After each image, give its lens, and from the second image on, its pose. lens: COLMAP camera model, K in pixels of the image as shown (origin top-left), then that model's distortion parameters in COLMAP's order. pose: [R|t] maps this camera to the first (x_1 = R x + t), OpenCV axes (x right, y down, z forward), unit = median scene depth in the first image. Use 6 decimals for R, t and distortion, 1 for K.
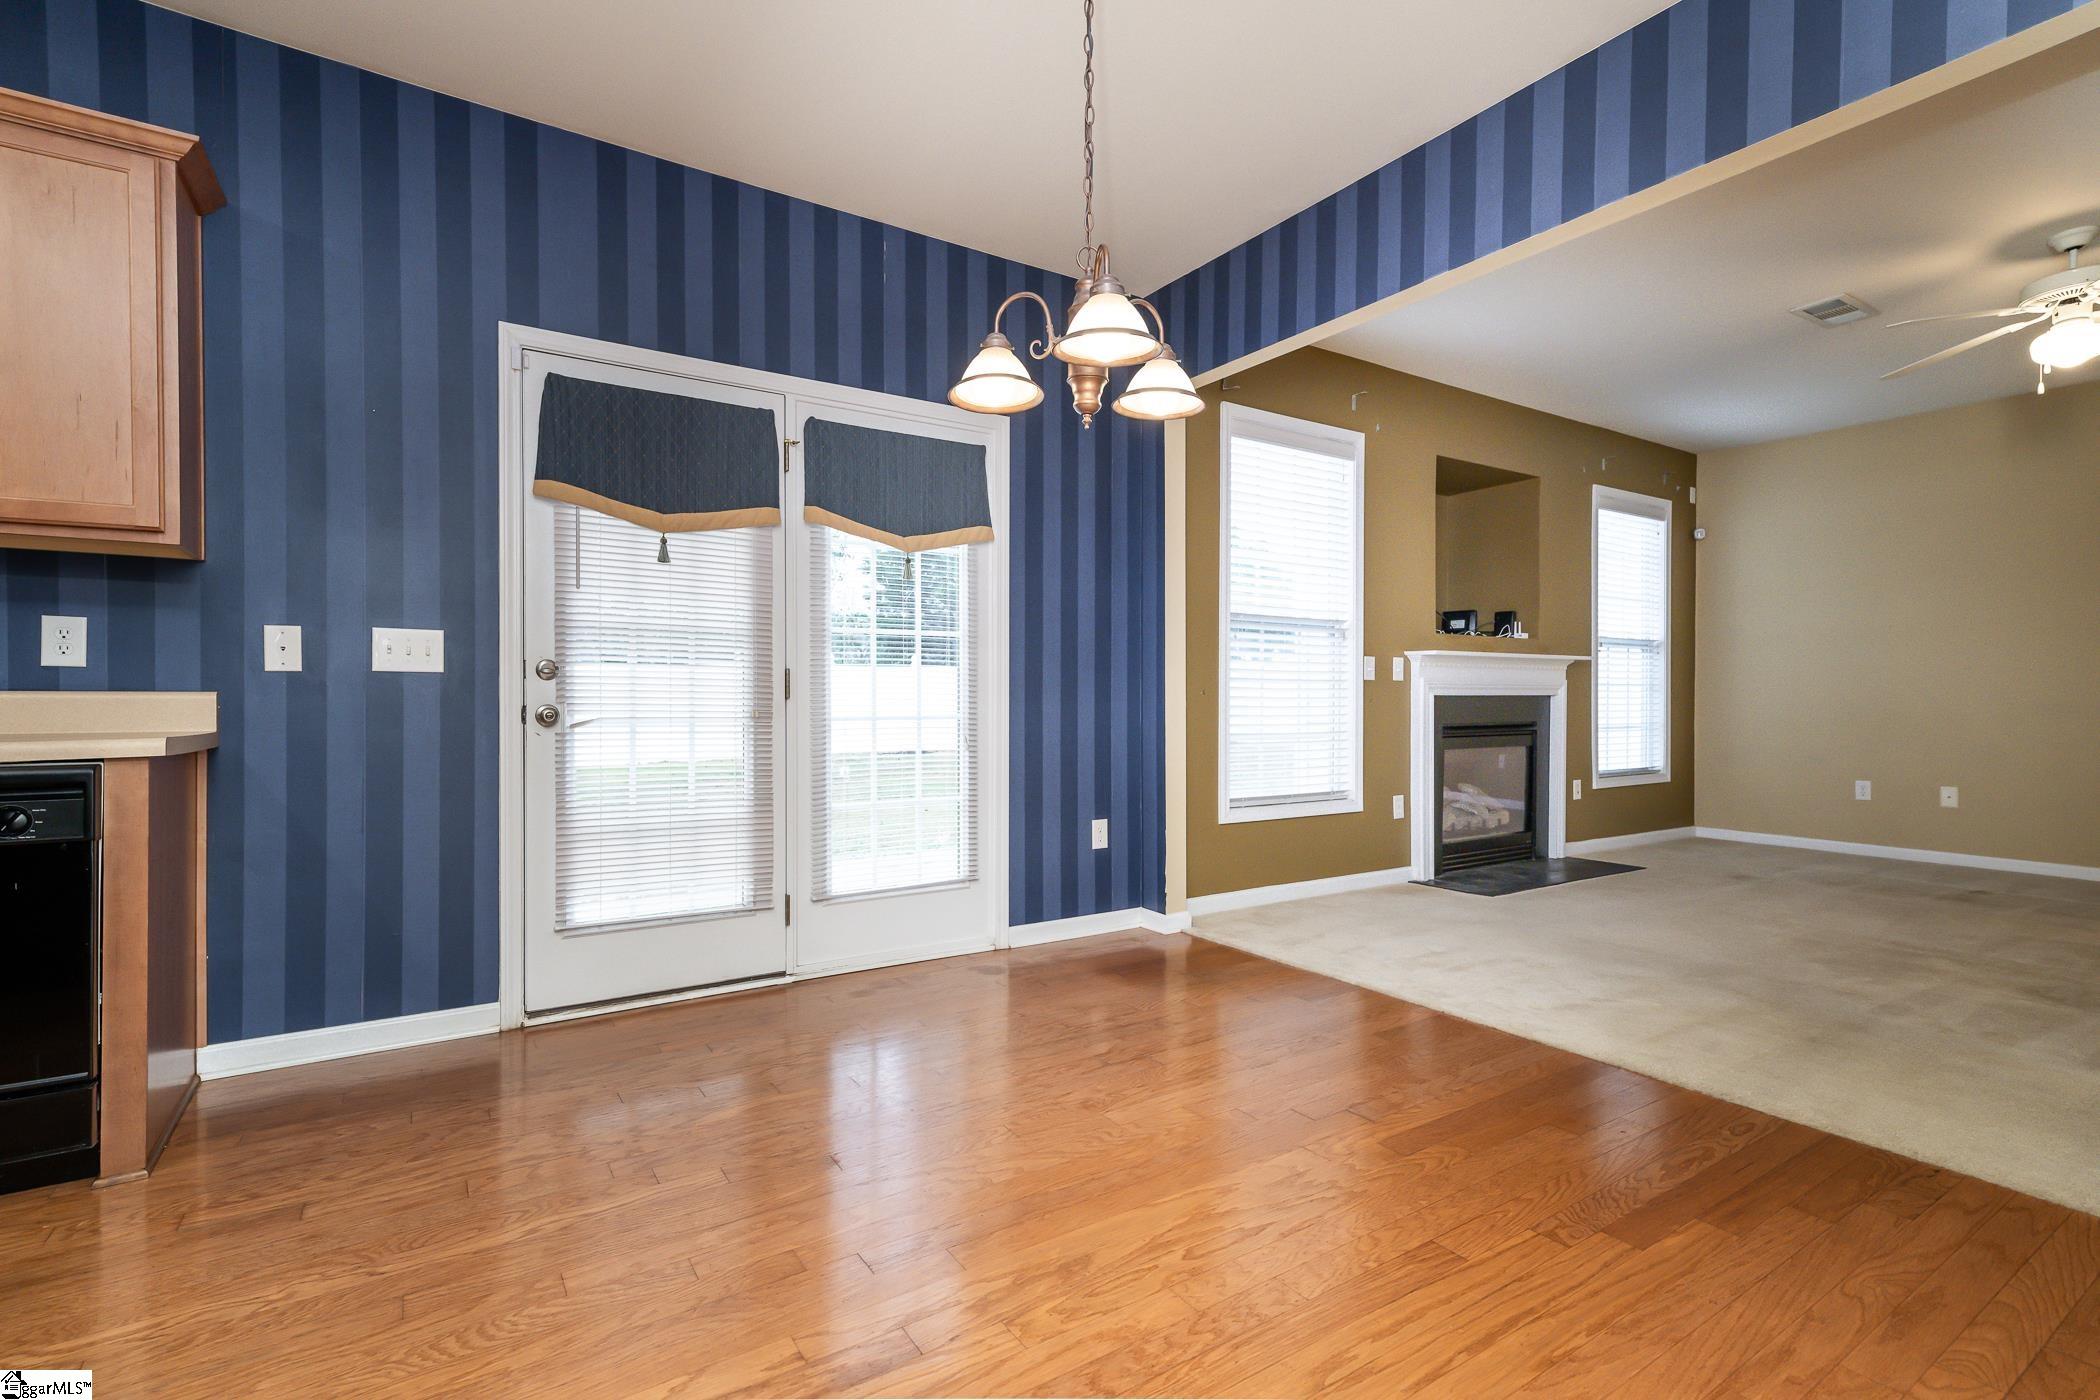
lens RADIAL K [[935.5, 0, 1022.4], [0, 935.5, 708.2], [0, 0, 1]] dist [0.013294, 0.000661]
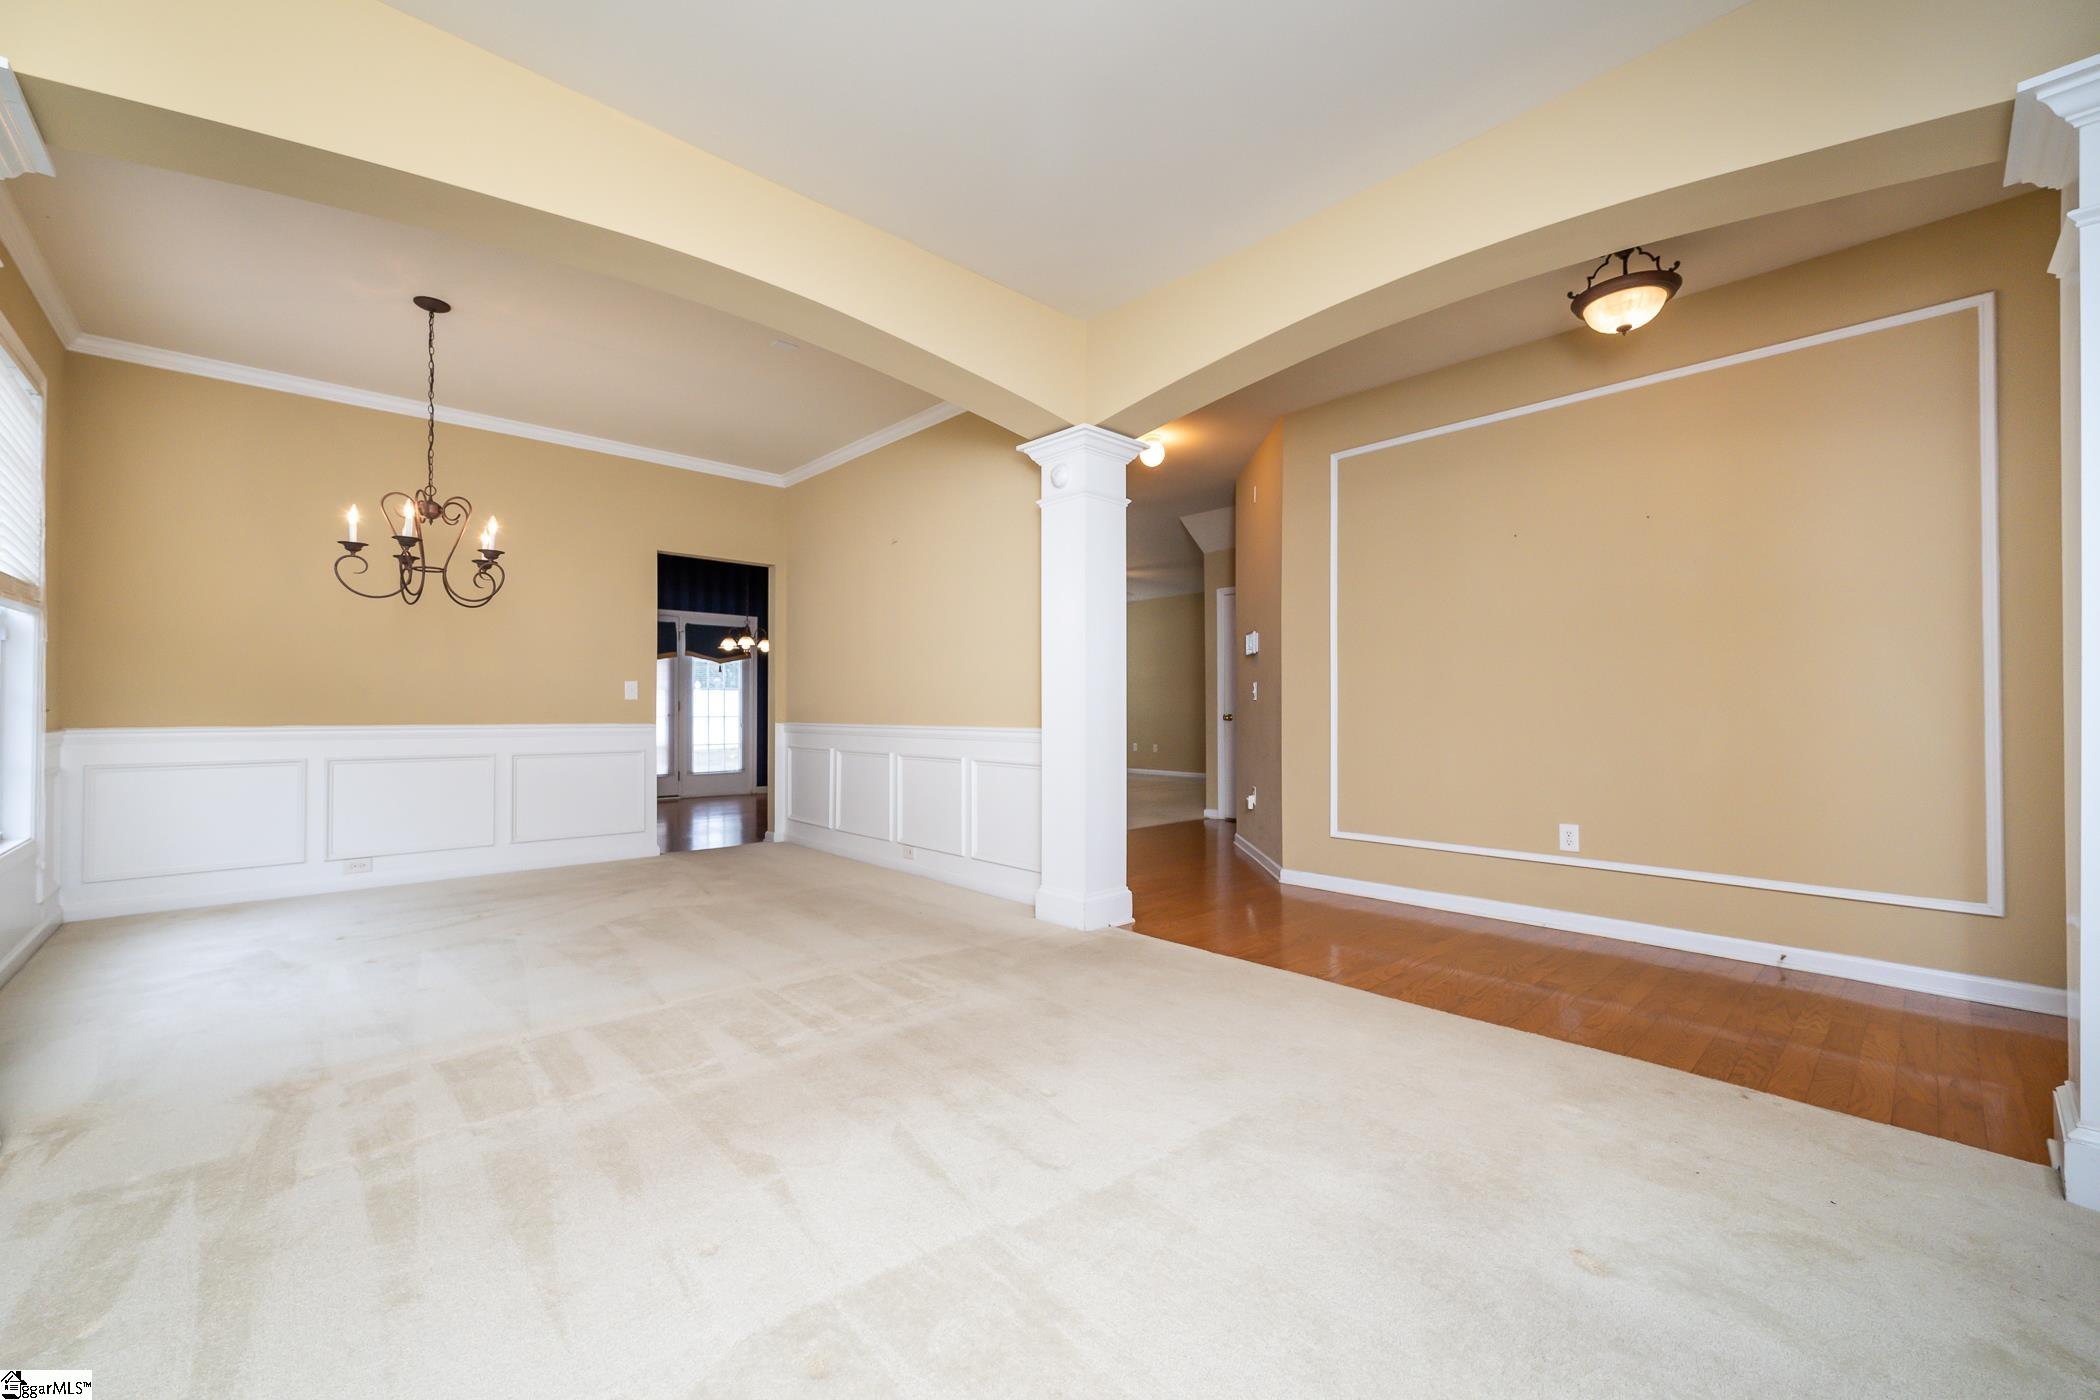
lens RADIAL K [[833.4, 0, 1054.9], [0, 833.4, 702.9], [0, 0, 1]] dist [0.001477, 0.000144]
pose [[0.978670, -0.001745, 0.205432, 0.485720], [0.006671, 0.999707, -0.023288, 0.045168], [-0.205331, 0.024162, 0.978394, -2.375165]]
